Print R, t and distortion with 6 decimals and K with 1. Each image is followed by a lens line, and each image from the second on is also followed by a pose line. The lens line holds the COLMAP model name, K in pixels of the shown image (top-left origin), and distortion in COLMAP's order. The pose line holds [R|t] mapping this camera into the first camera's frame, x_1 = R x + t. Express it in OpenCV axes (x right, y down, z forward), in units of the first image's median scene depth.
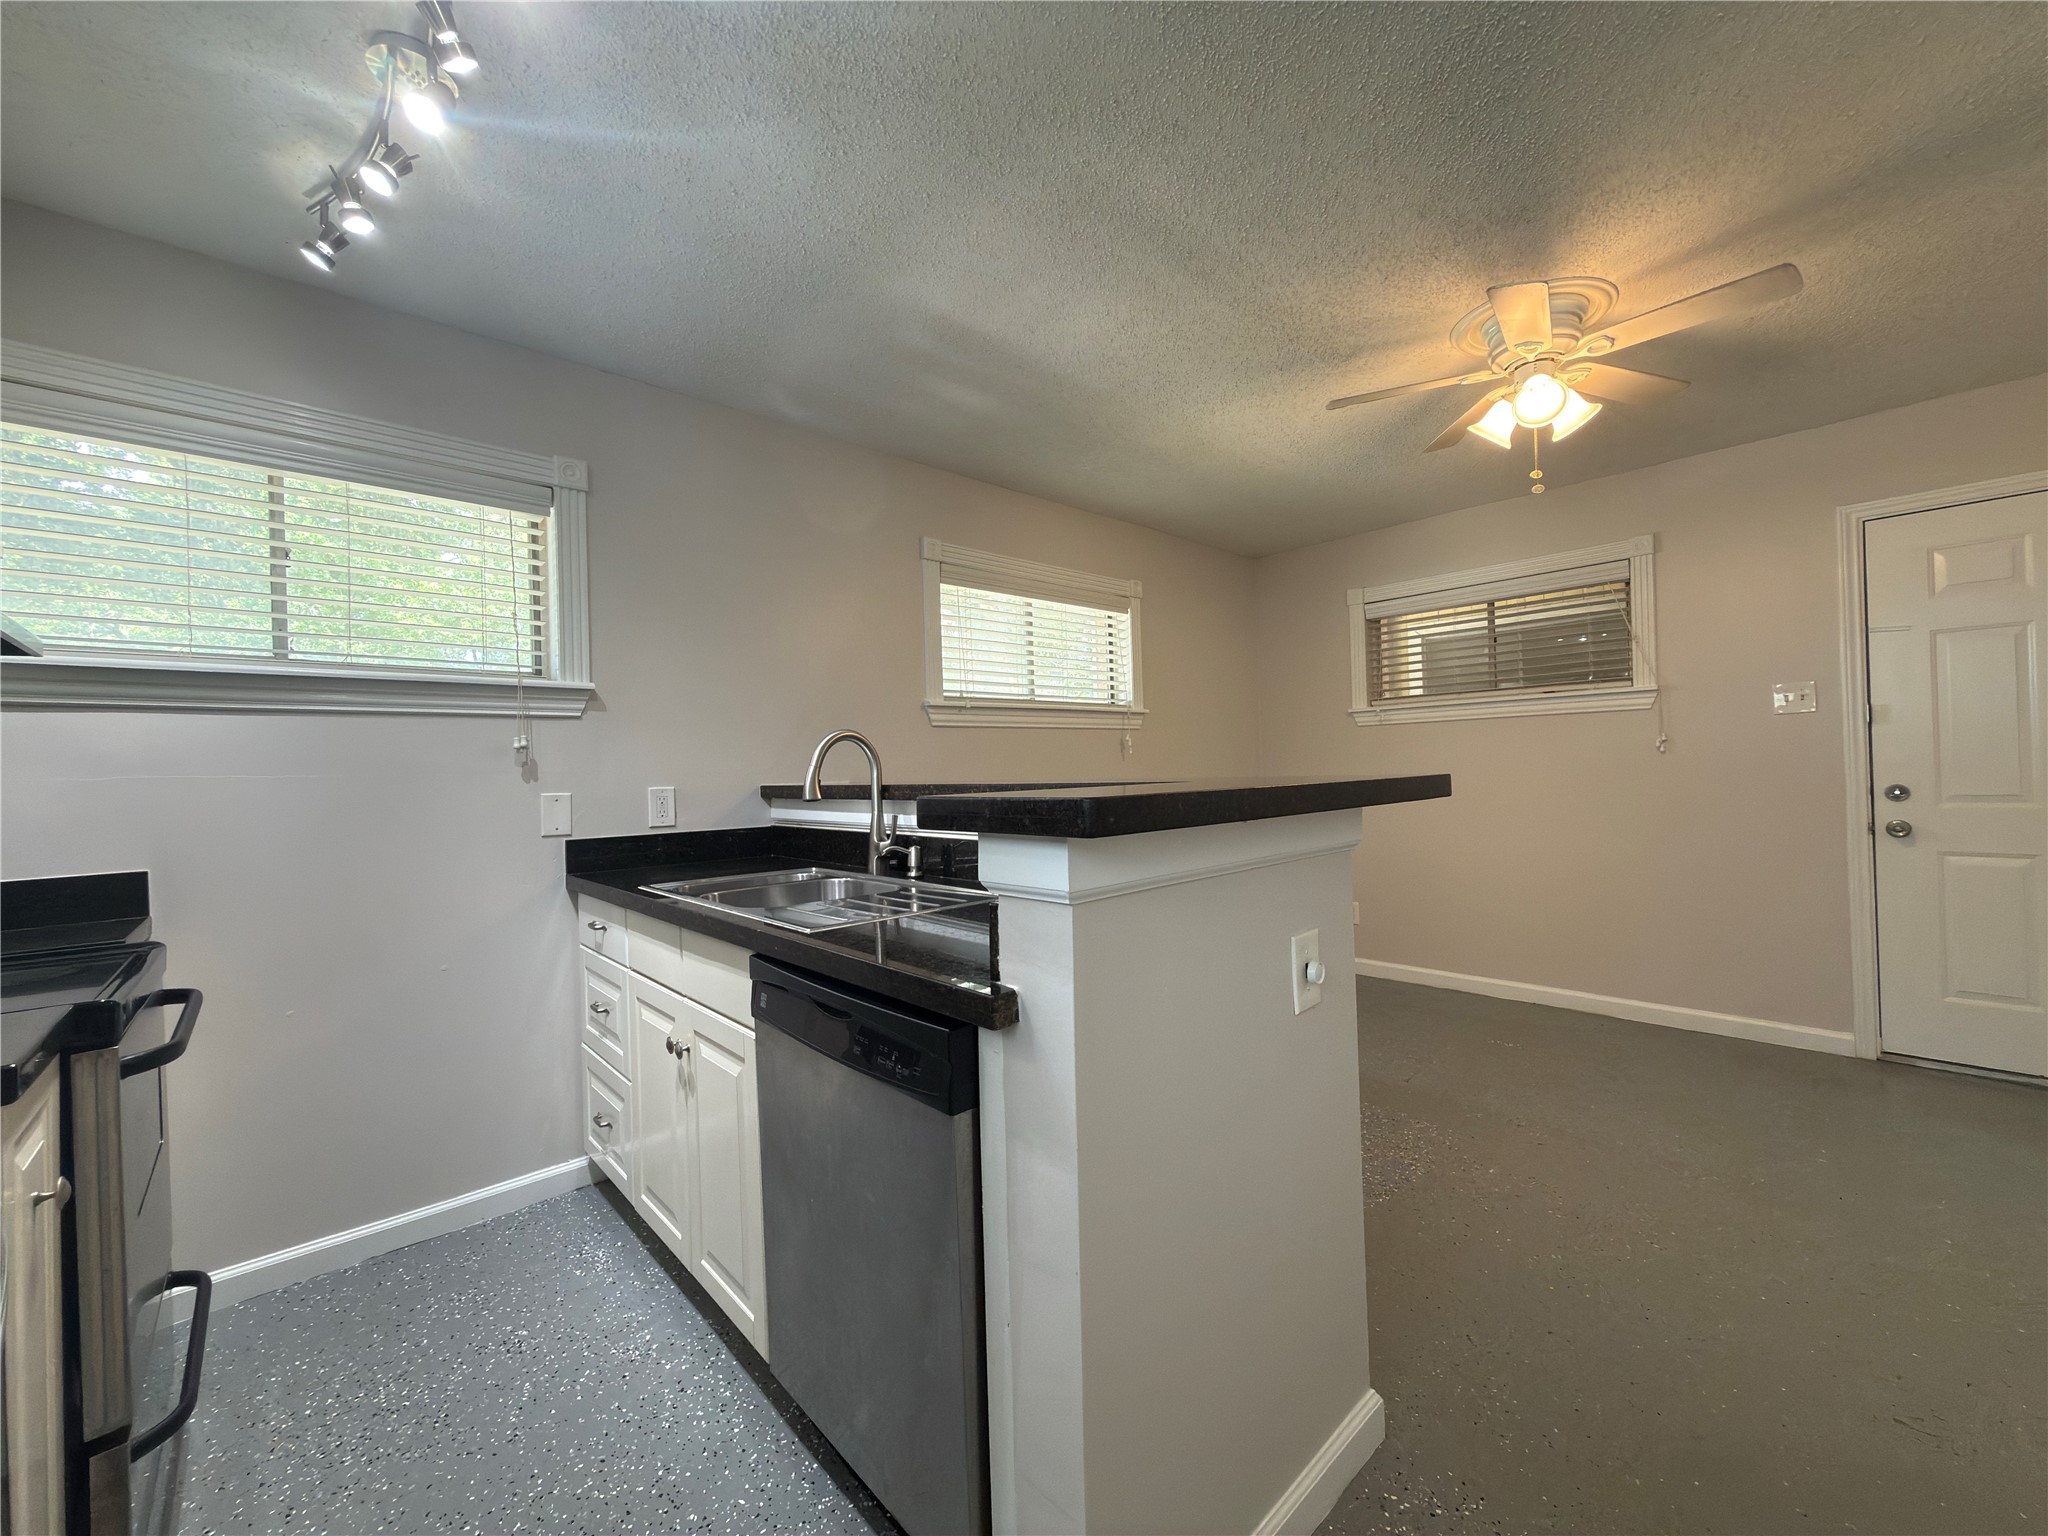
lens RADIAL K [[823.2, 0, 1019.0], [0, 823.2, 766.9], [0, 0, 1]] dist [0.014225, -0.000154]
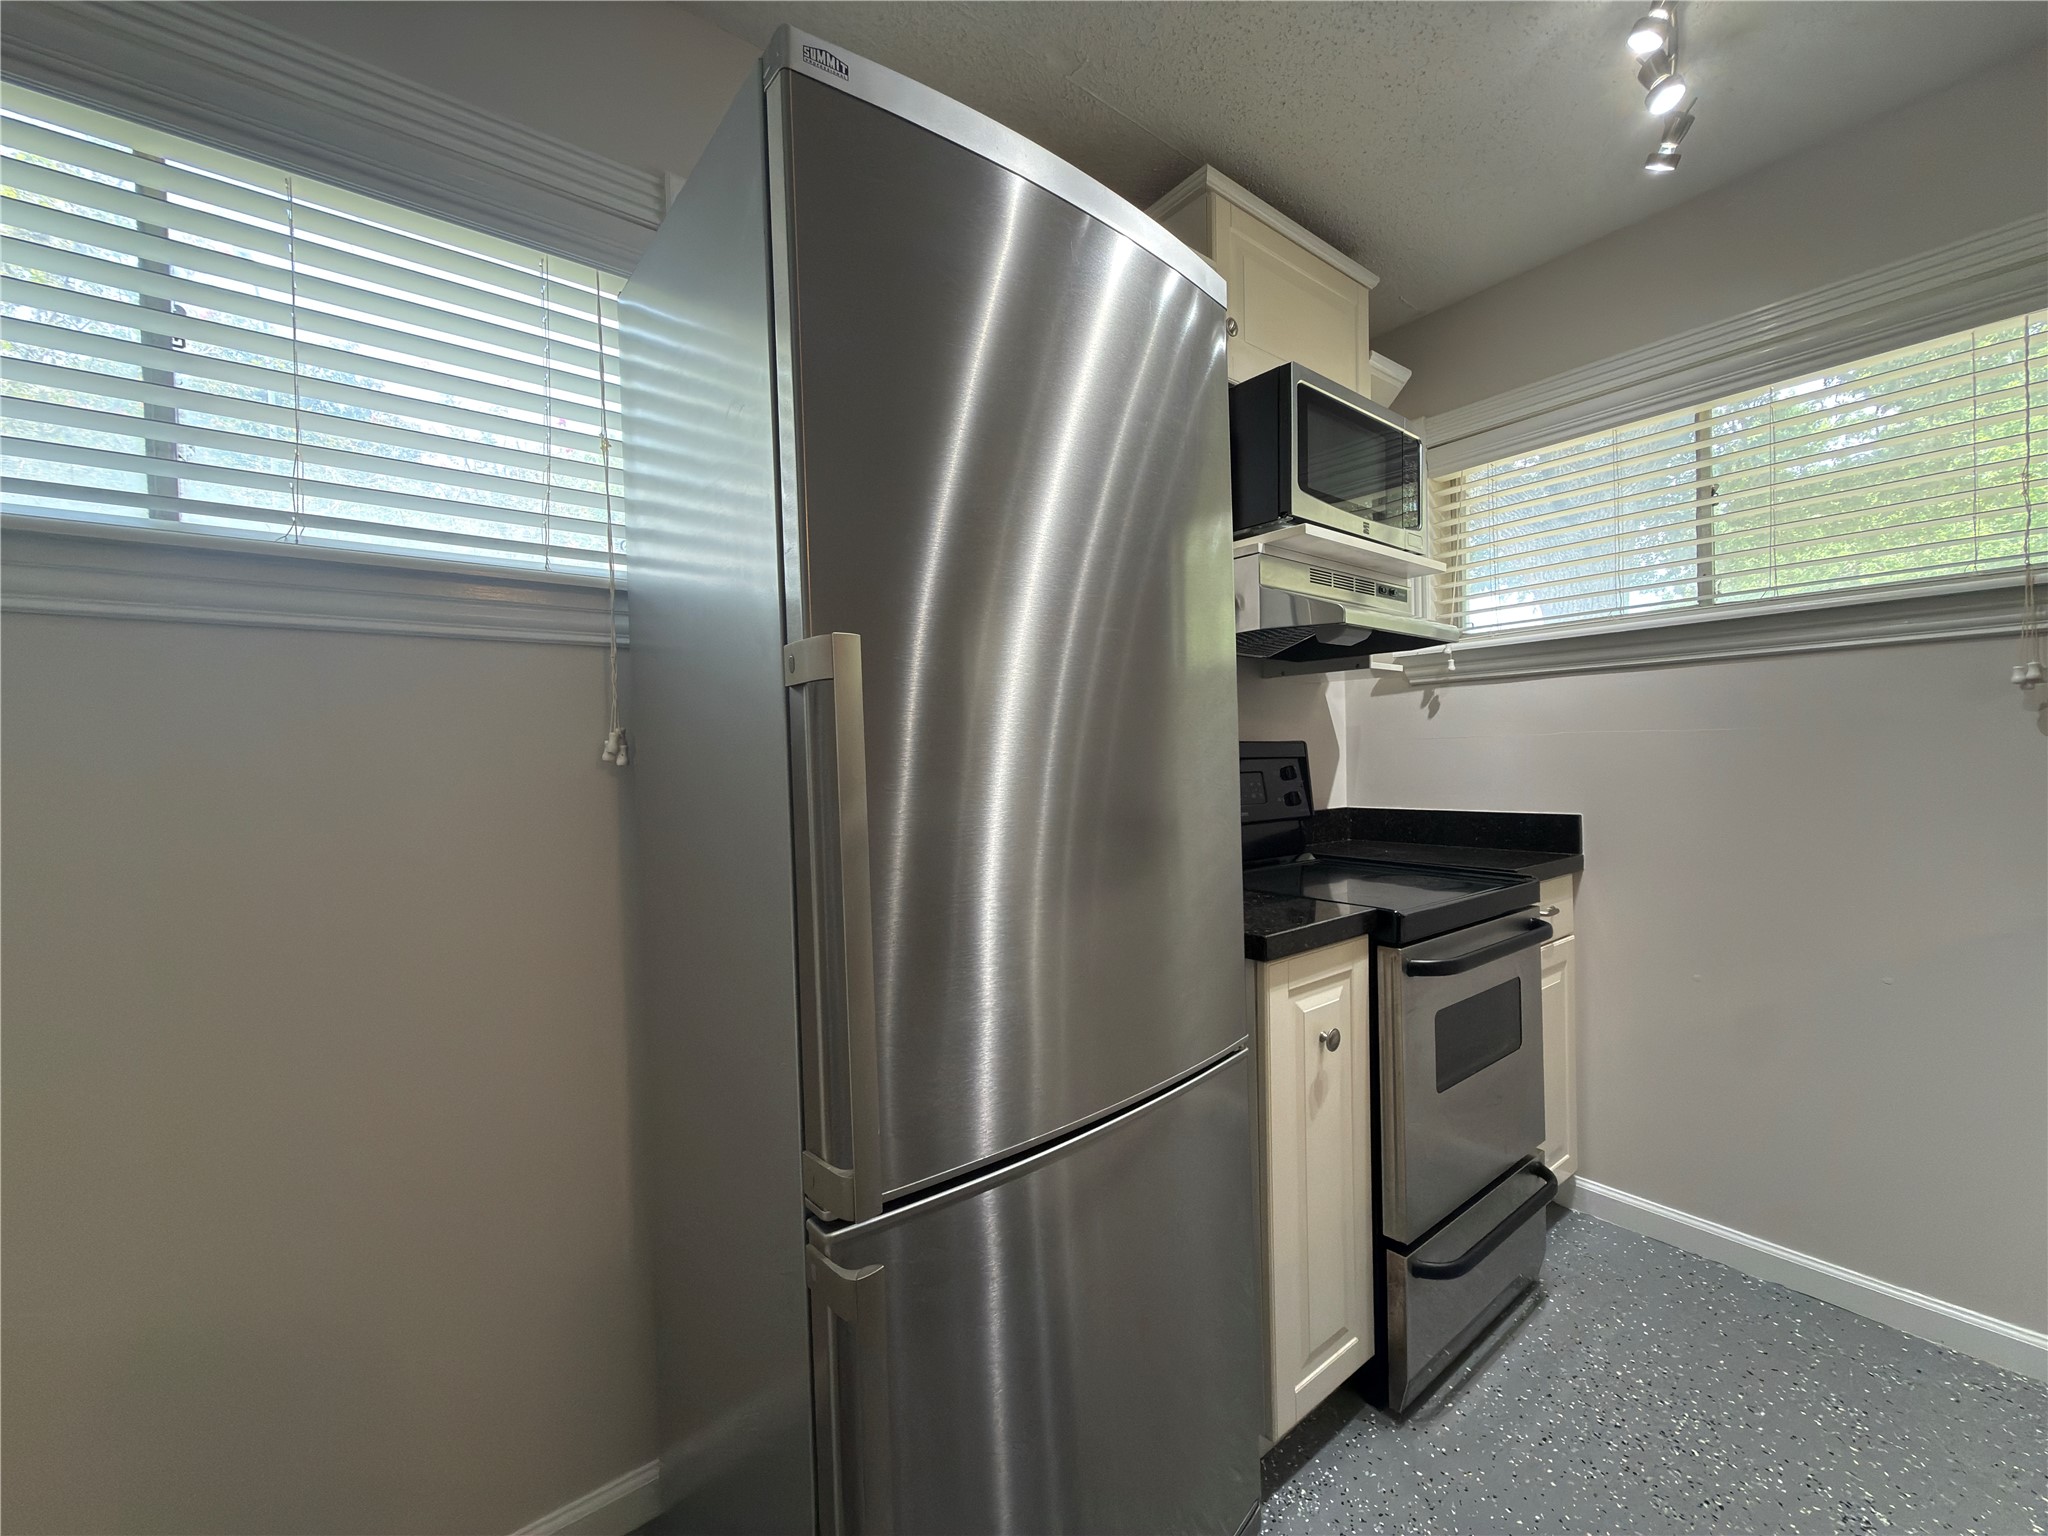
lens RADIAL K [[823.2, 0, 1019.0], [0, 823.2, 766.9], [0, 0, 1]] dist [0.014225, -0.000154]
pose [[-0.066545, 0.042403, -0.996882, 0.115369], [0.038378, 0.998466, 0.039908, -0.013686], [0.997045, -0.035602, -0.068071, 0.273167]]
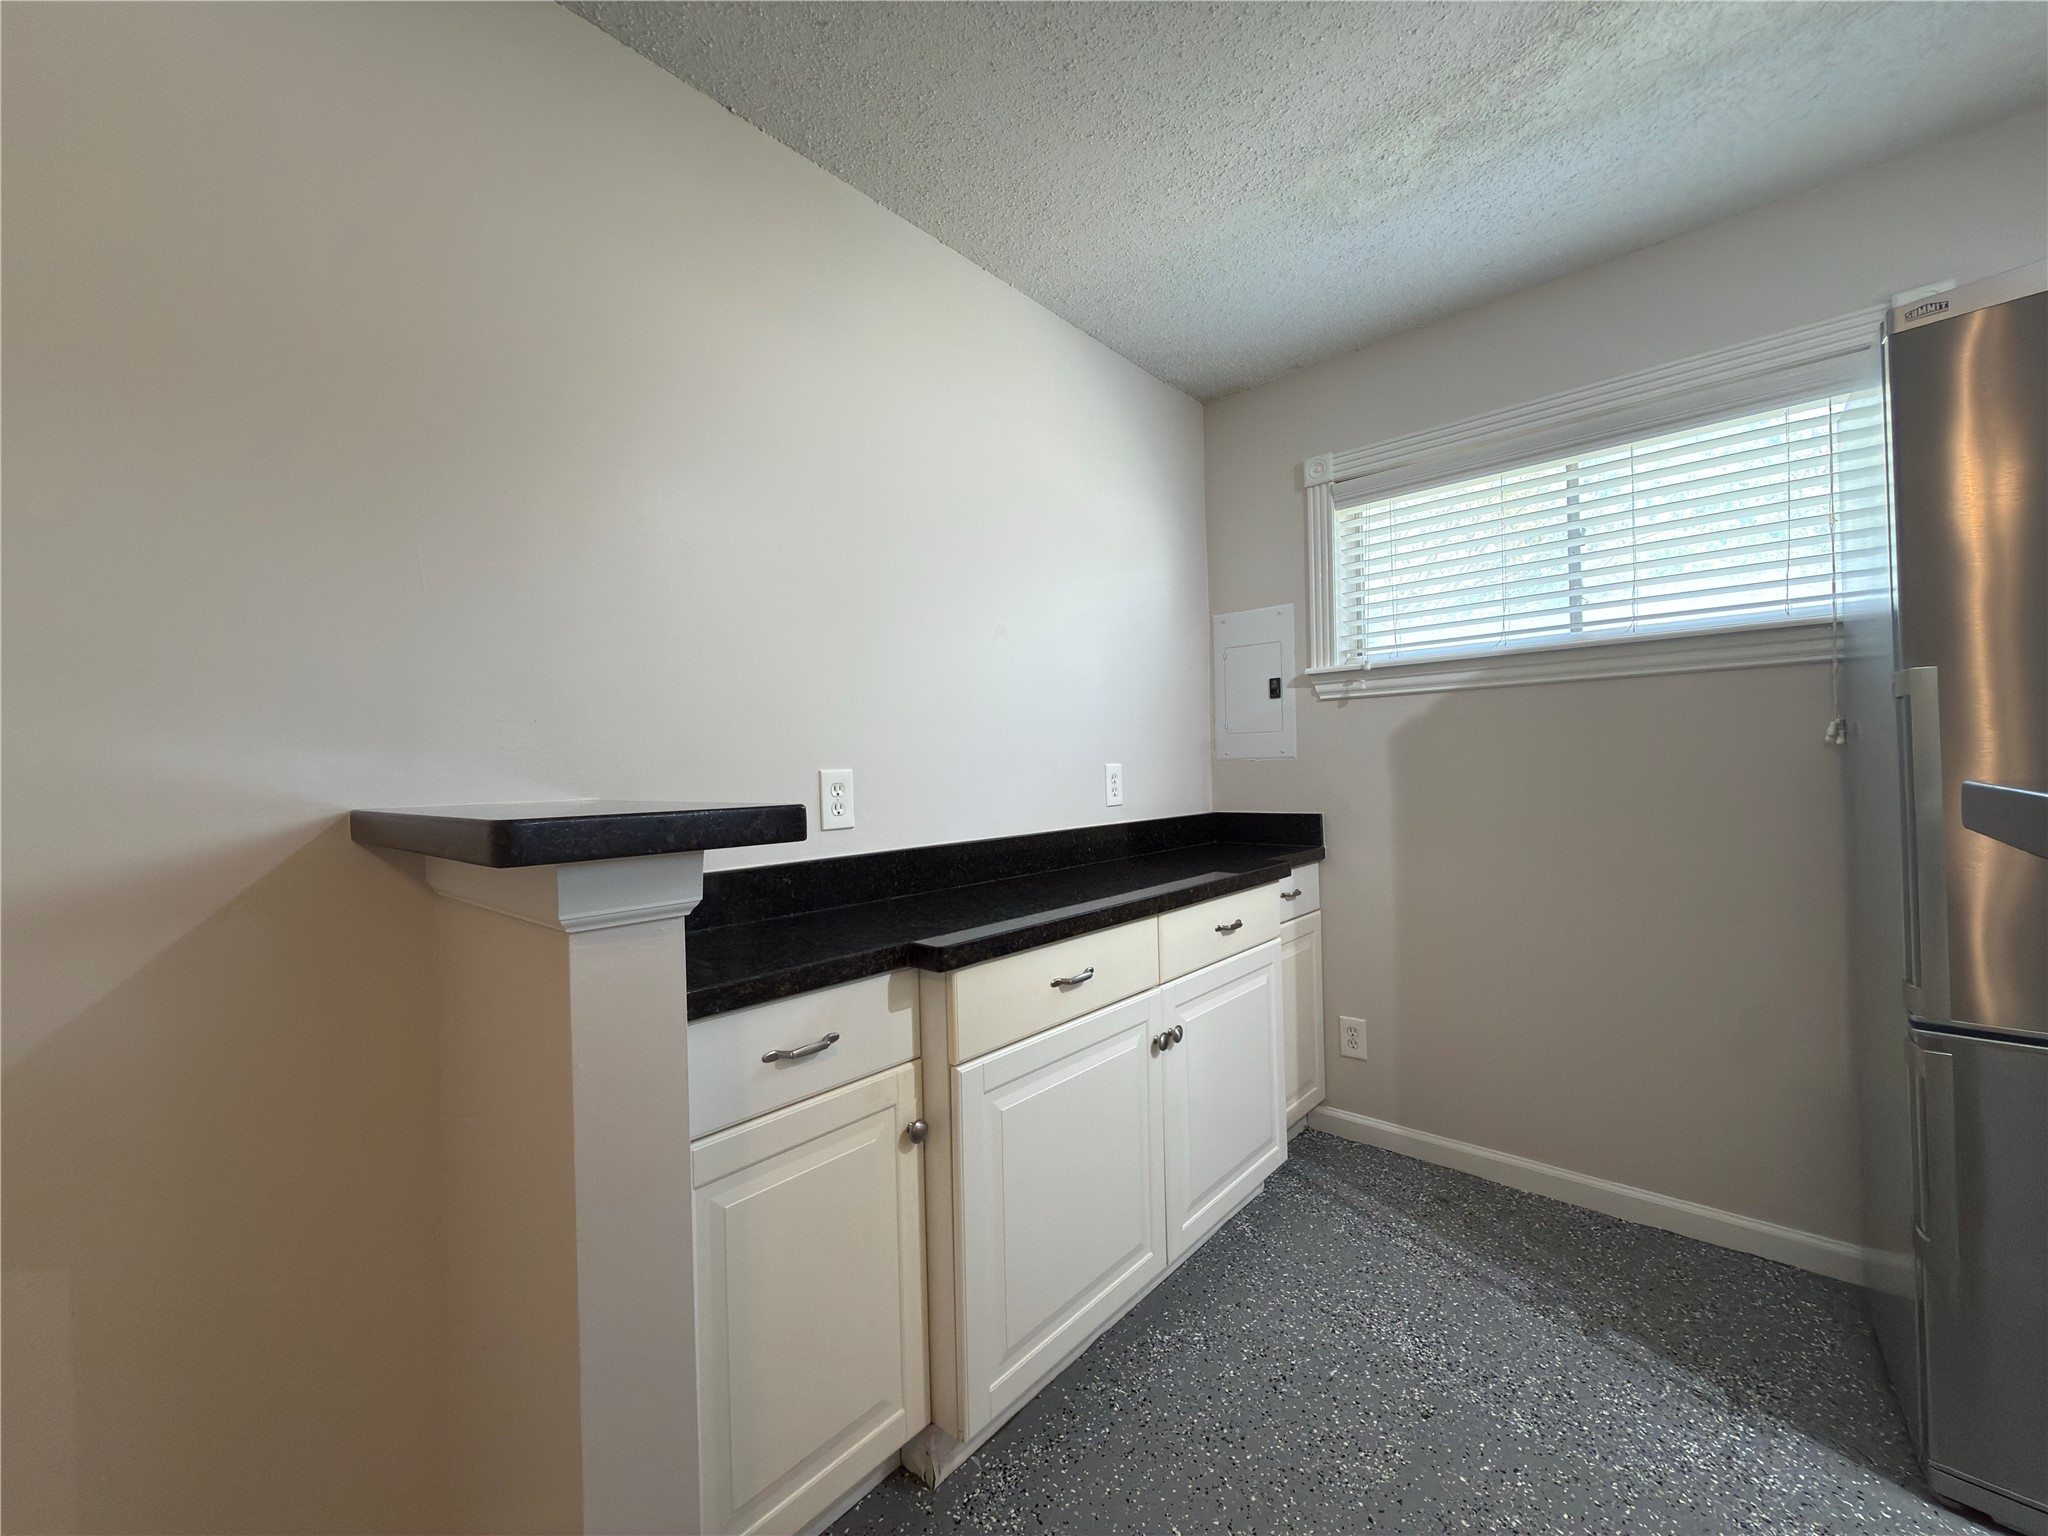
lens RADIAL K [[812.4, 0, 1030.2], [0, 812.4, 762.0], [0, 0, 1]] dist [-0.002471, -0.000071]
pose [[-0.992129, 0.062233, -0.108663, 0.442383], [0.063931, 0.997880, -0.012211, -0.026376], [0.107673, -0.019062, -0.994004, 0.666084]]
